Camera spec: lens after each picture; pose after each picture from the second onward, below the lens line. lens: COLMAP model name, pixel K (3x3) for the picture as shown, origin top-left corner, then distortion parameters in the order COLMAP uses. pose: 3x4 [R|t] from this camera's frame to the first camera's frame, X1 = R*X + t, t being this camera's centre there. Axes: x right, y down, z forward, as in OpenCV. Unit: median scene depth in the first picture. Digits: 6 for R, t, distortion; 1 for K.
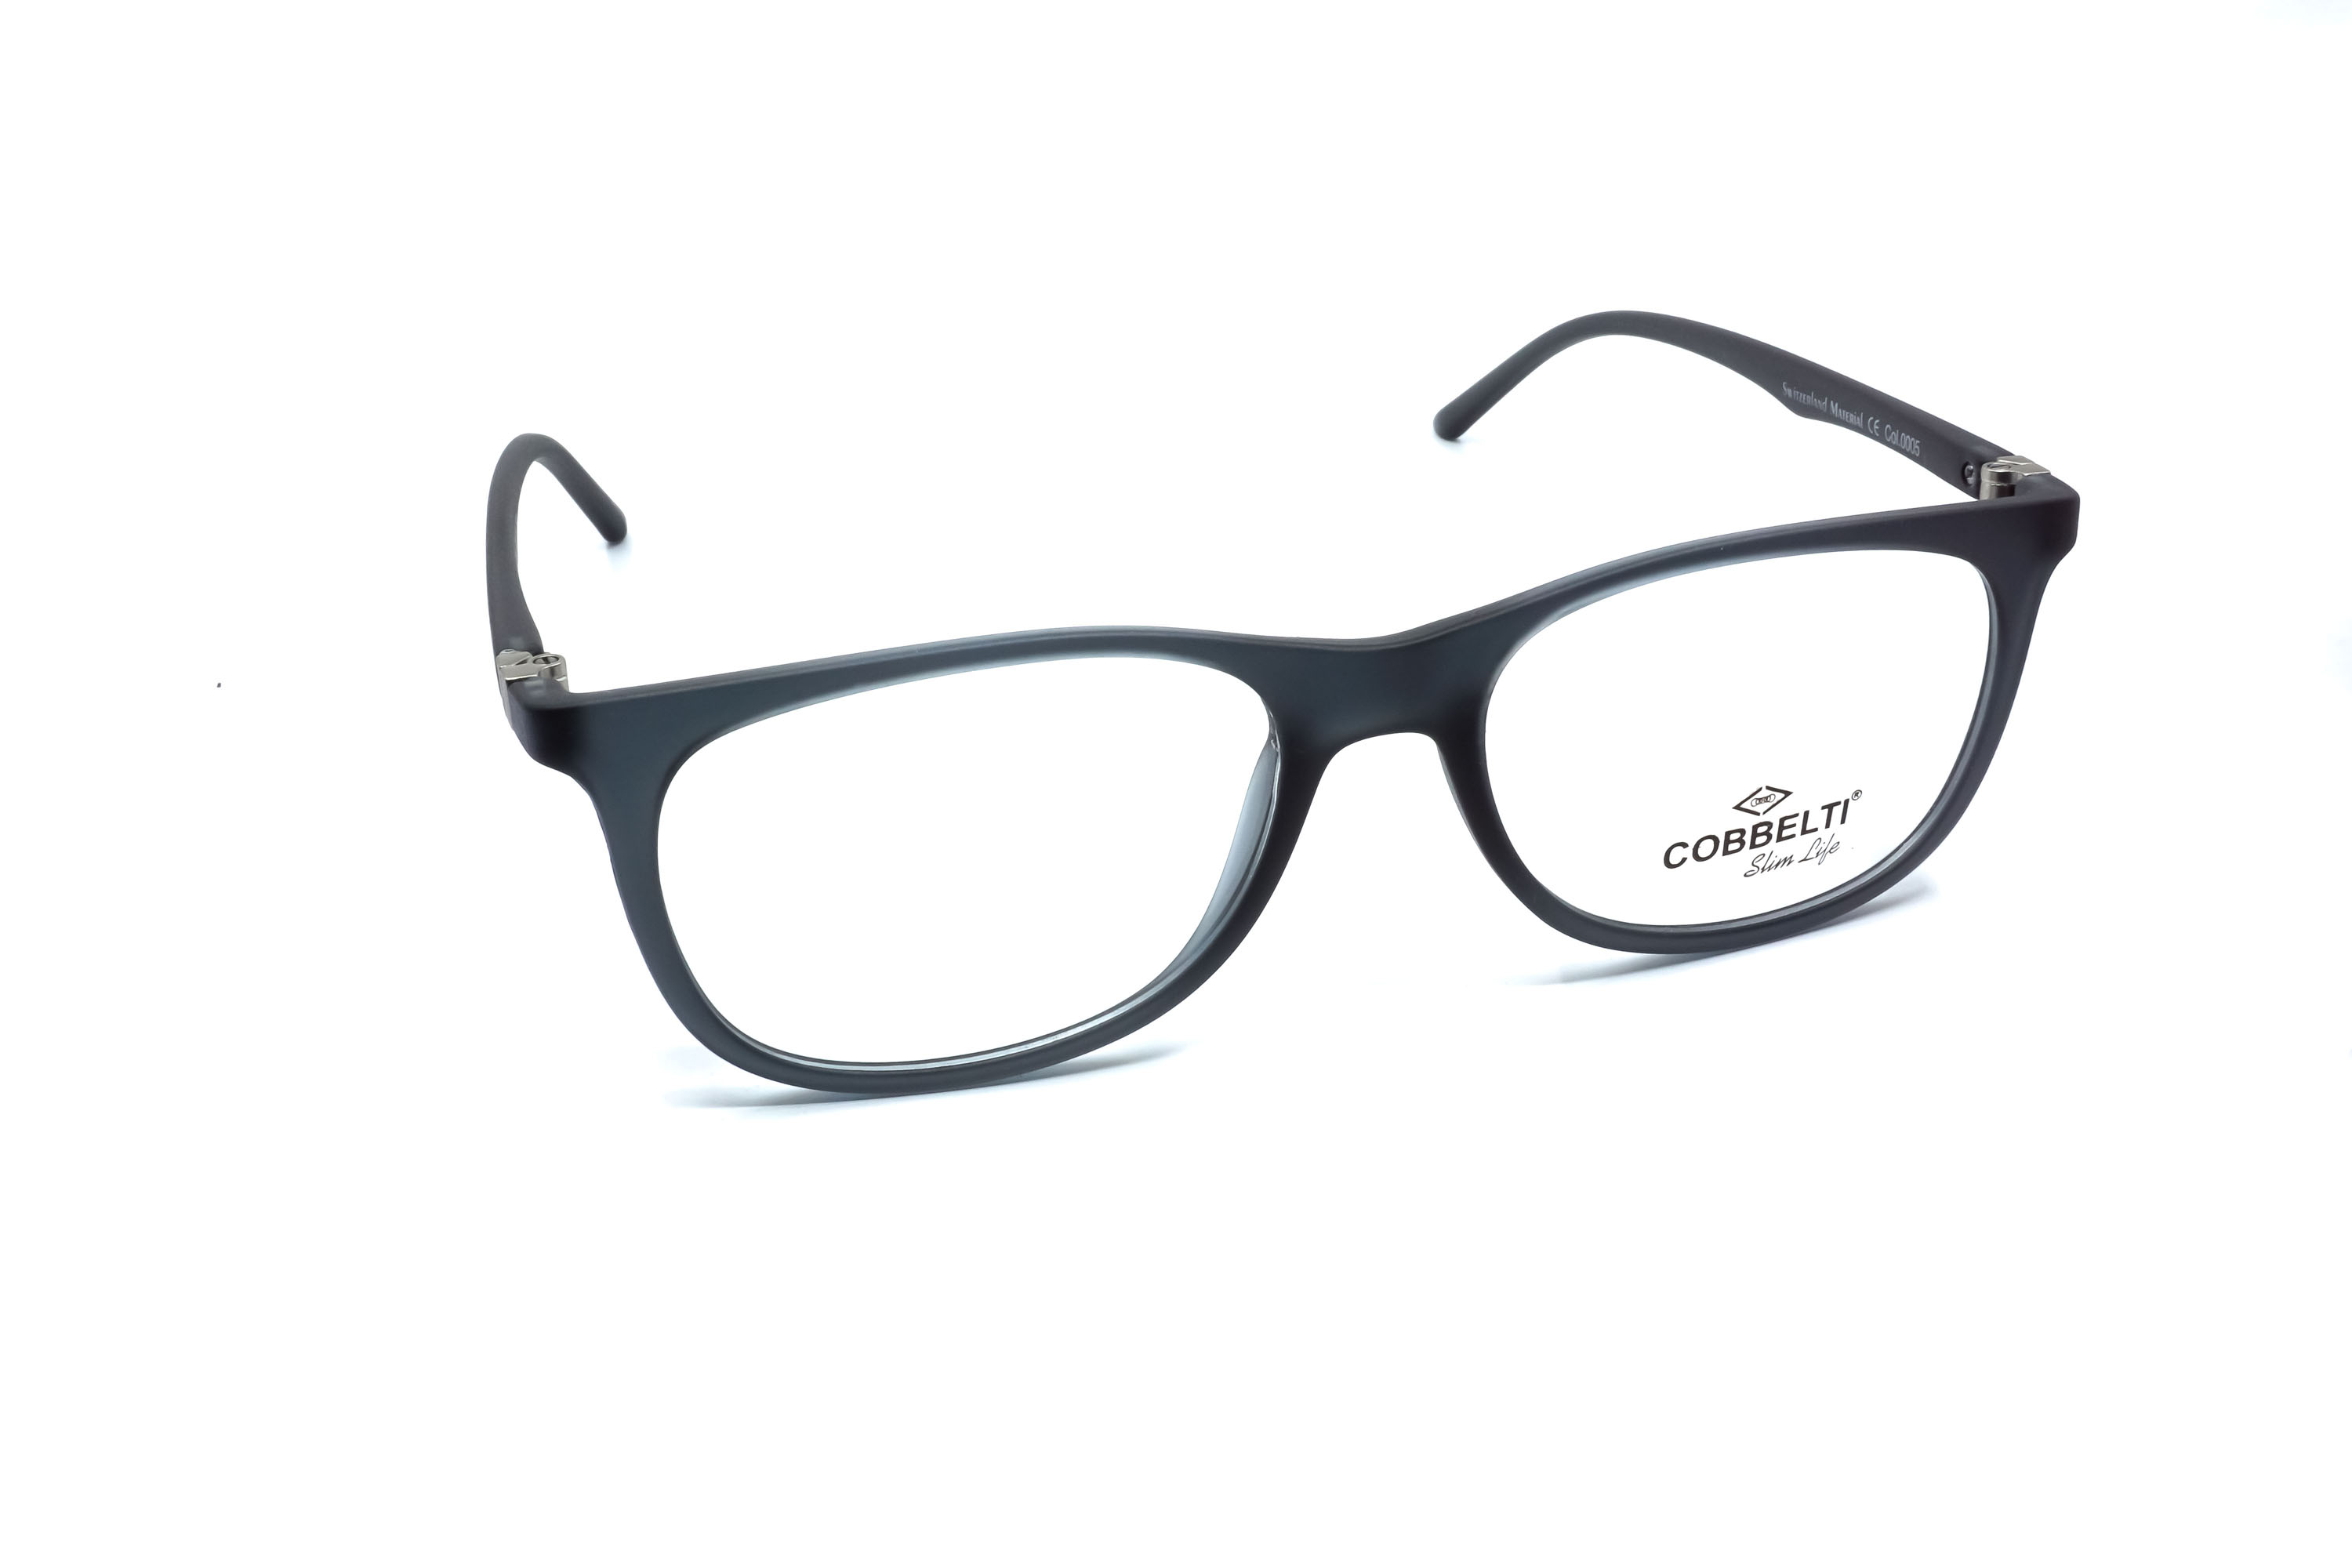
lens RADIAL K [[2571.0, 0, 1177.3], [0, 2571.0, 791.8], [0, 0, 1]] dist [-0.001050, 0.000000]
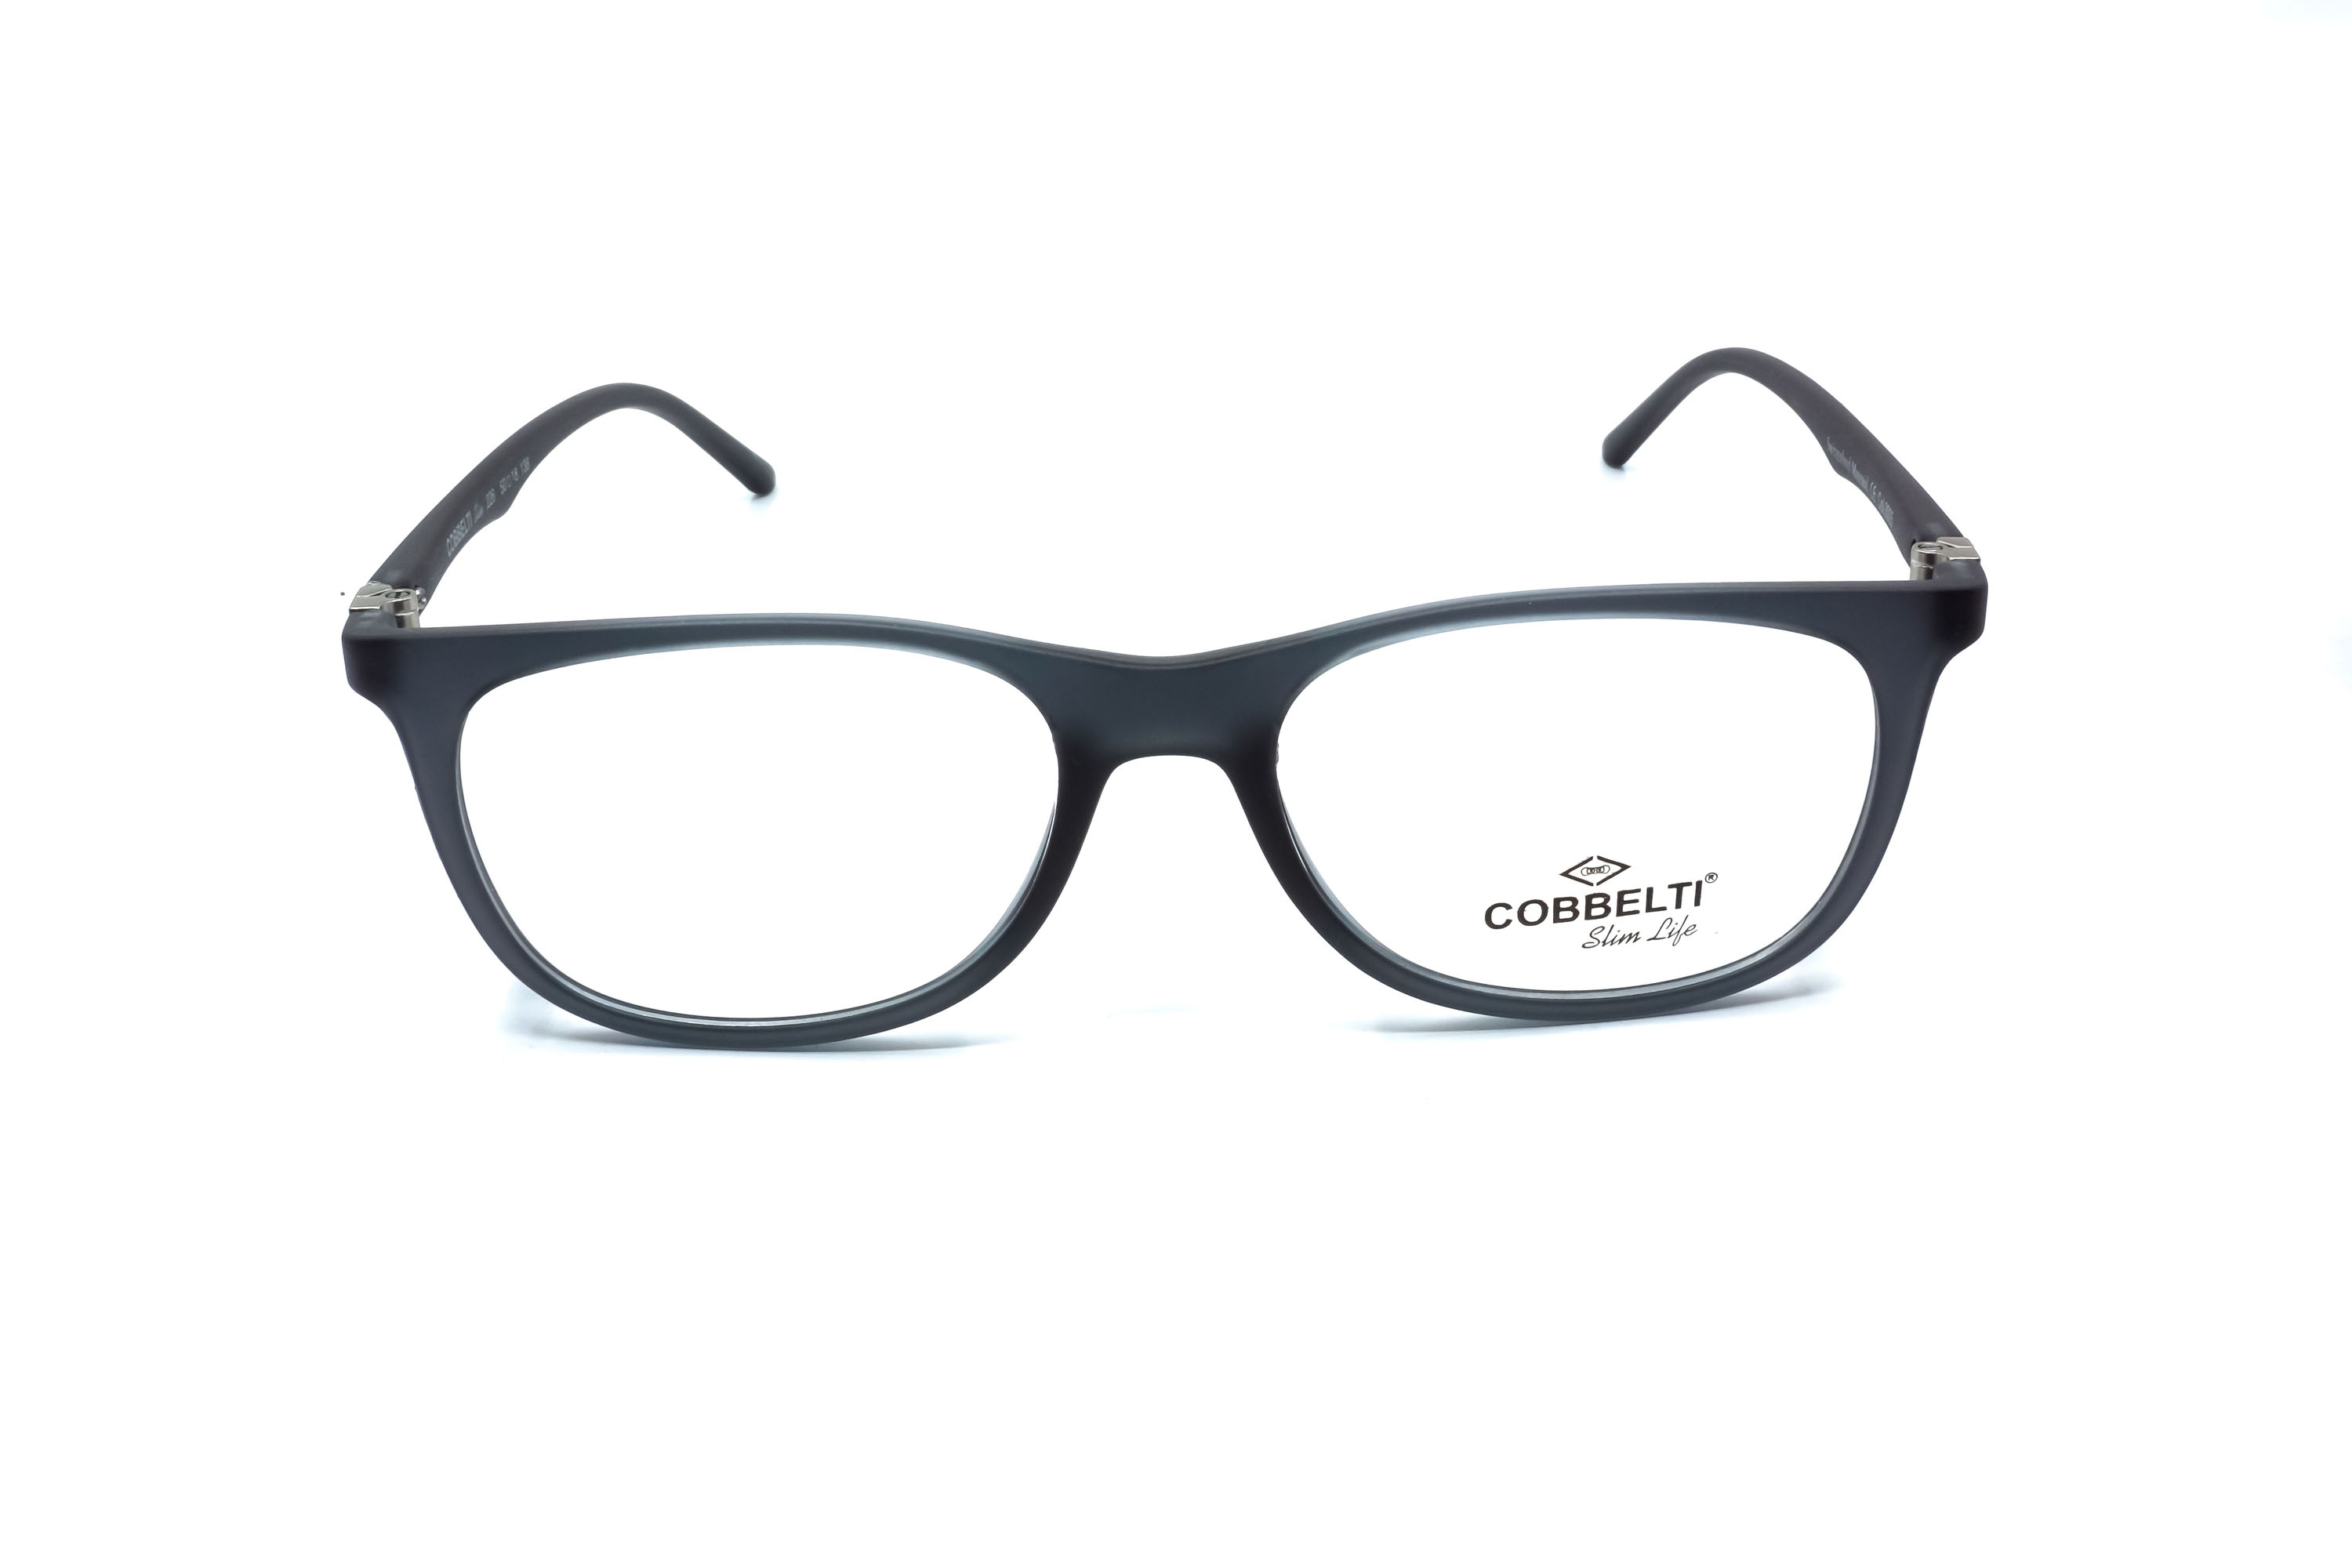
lens RADIAL K [[2571.0, 0, 1187.3], [0, 2571.0, 768.7], [0, 0, 1]] dist [-0.001050, 0.000000]
pose [[0.967186, 0.118932, -0.224514, 0.287169], [-0.116696, 0.992895, 0.023253, -0.038366], [0.225685, 0.003710, 0.974193, 0.035240]]
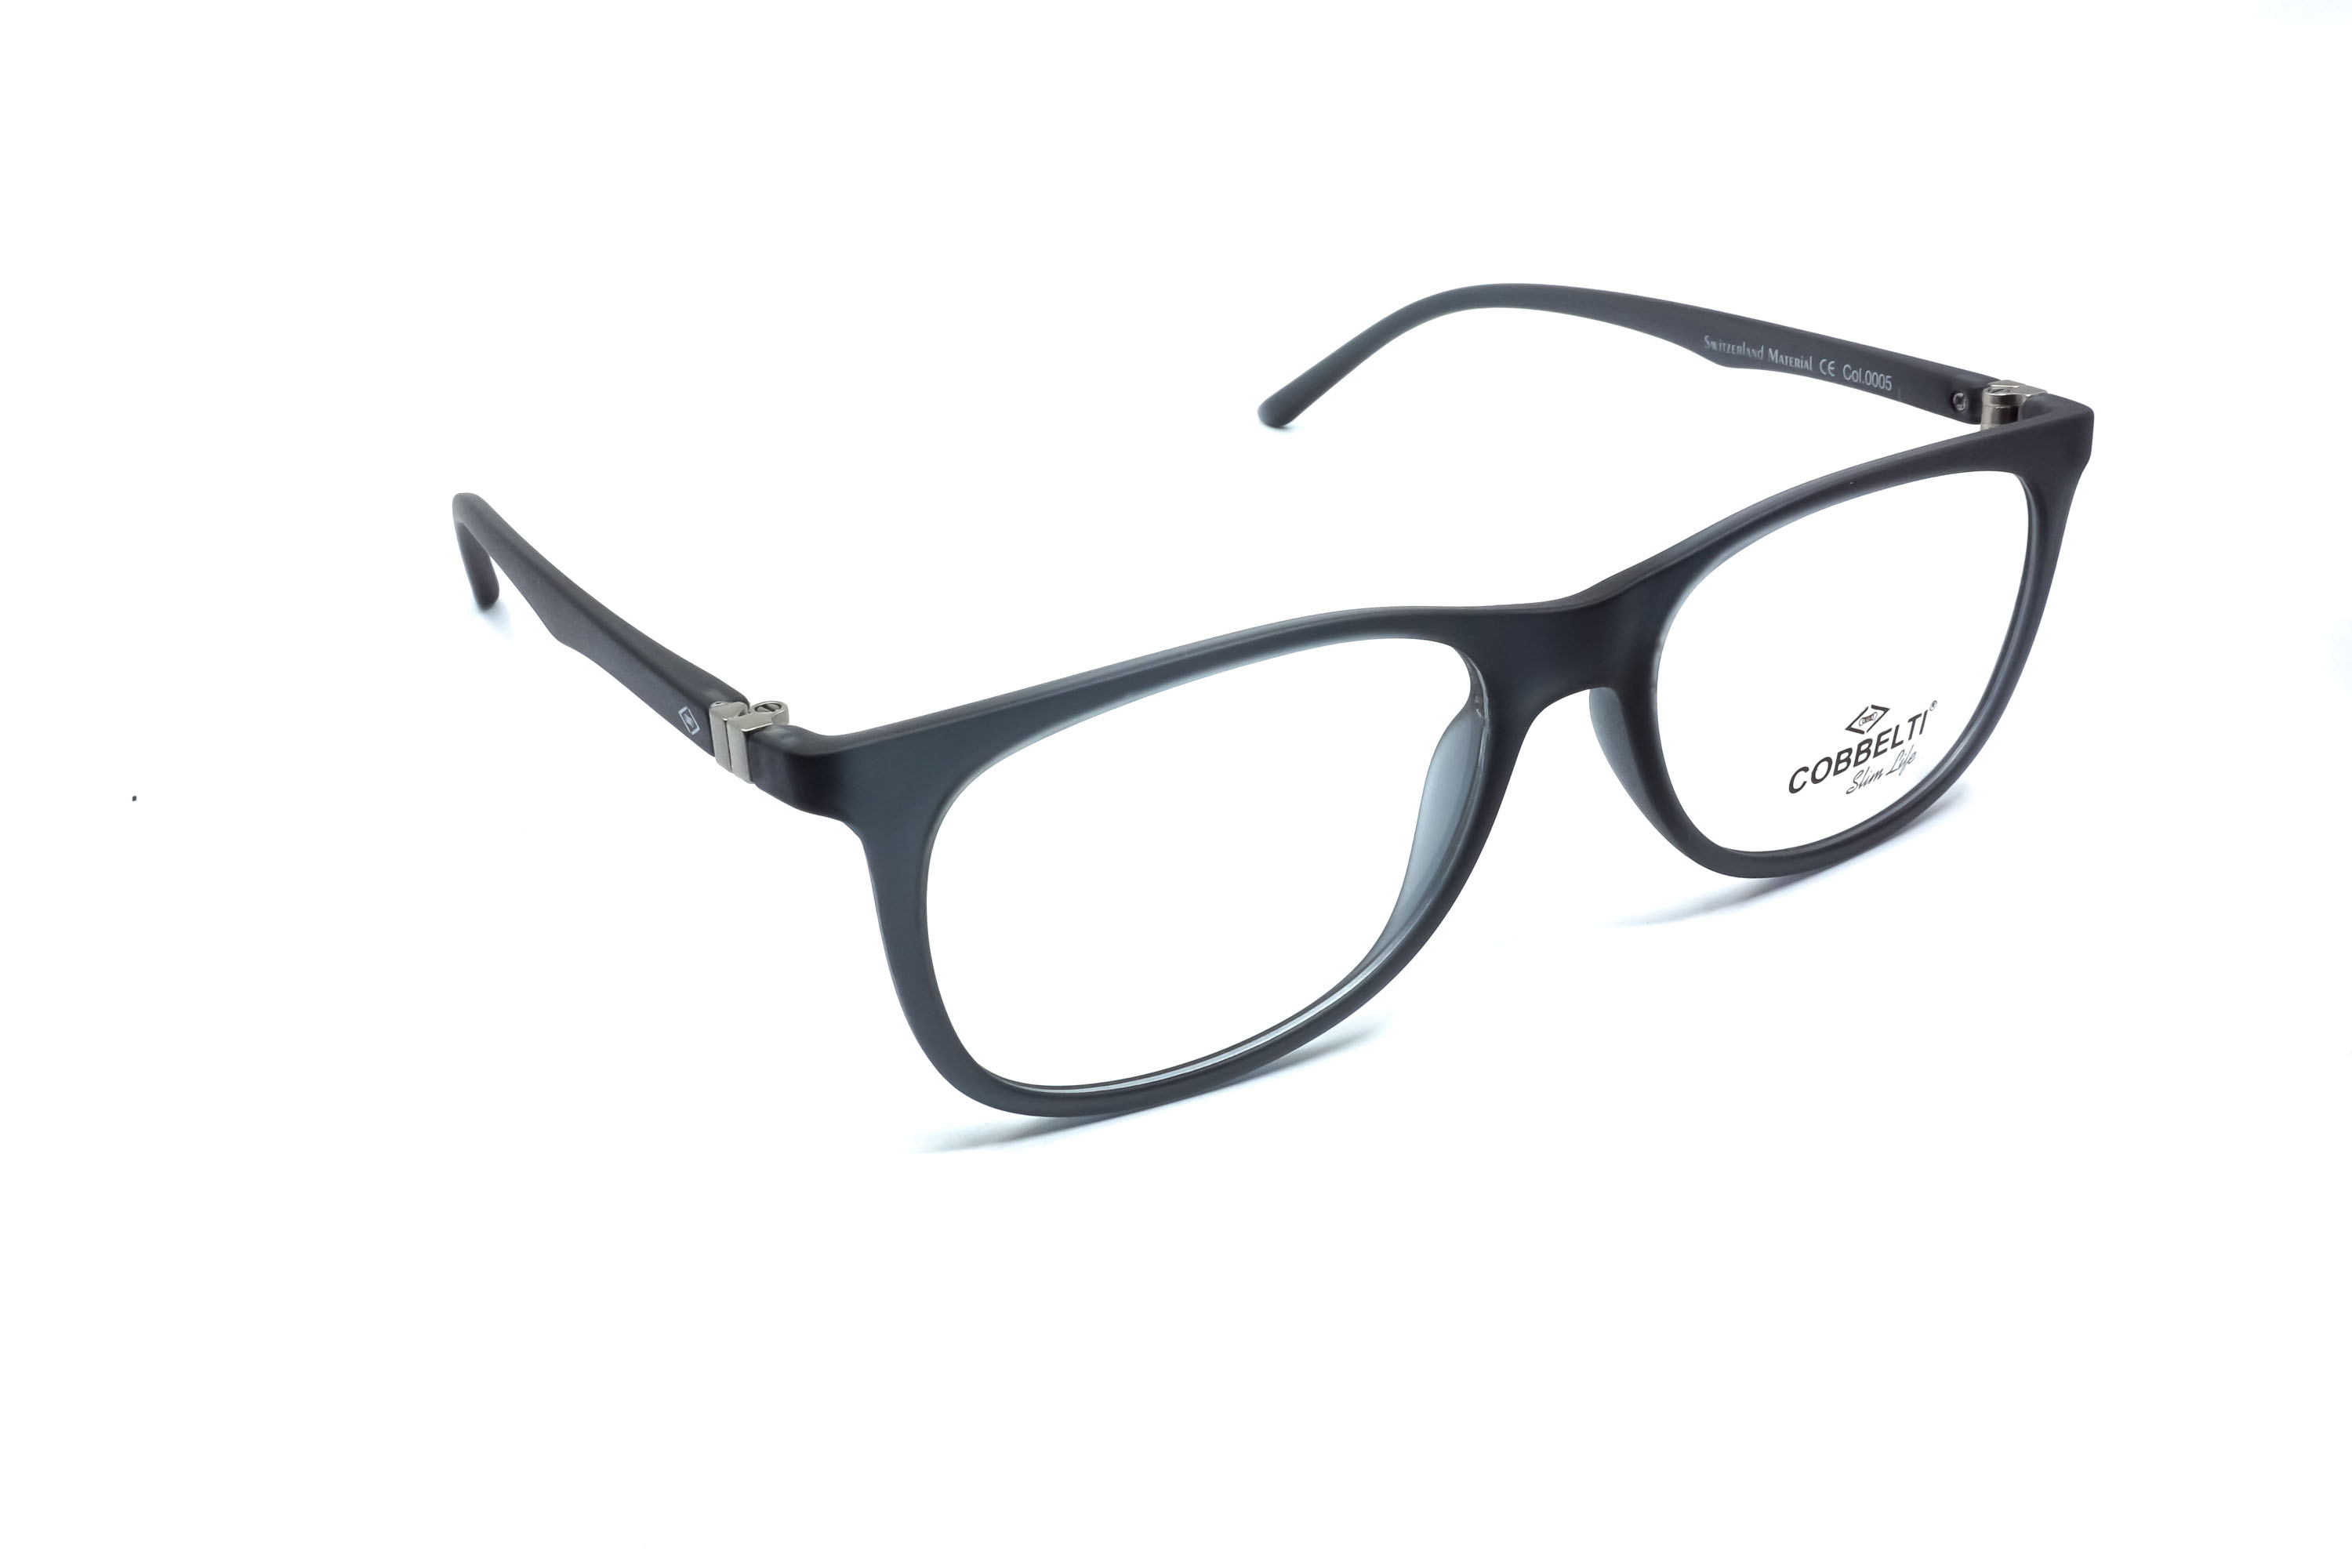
lens RADIAL K [[2571.0, 0, 1188.5], [0, 2571.0, 788.8], [0, 0, 1]] dist [-0.001050, 0.000000]
pose [[0.965934, -0.117415, 0.230620, -0.287414], [0.119293, 0.992842, 0.005831, -0.007651], [-0.229654, 0.021879, 0.973026, 0.031669]]
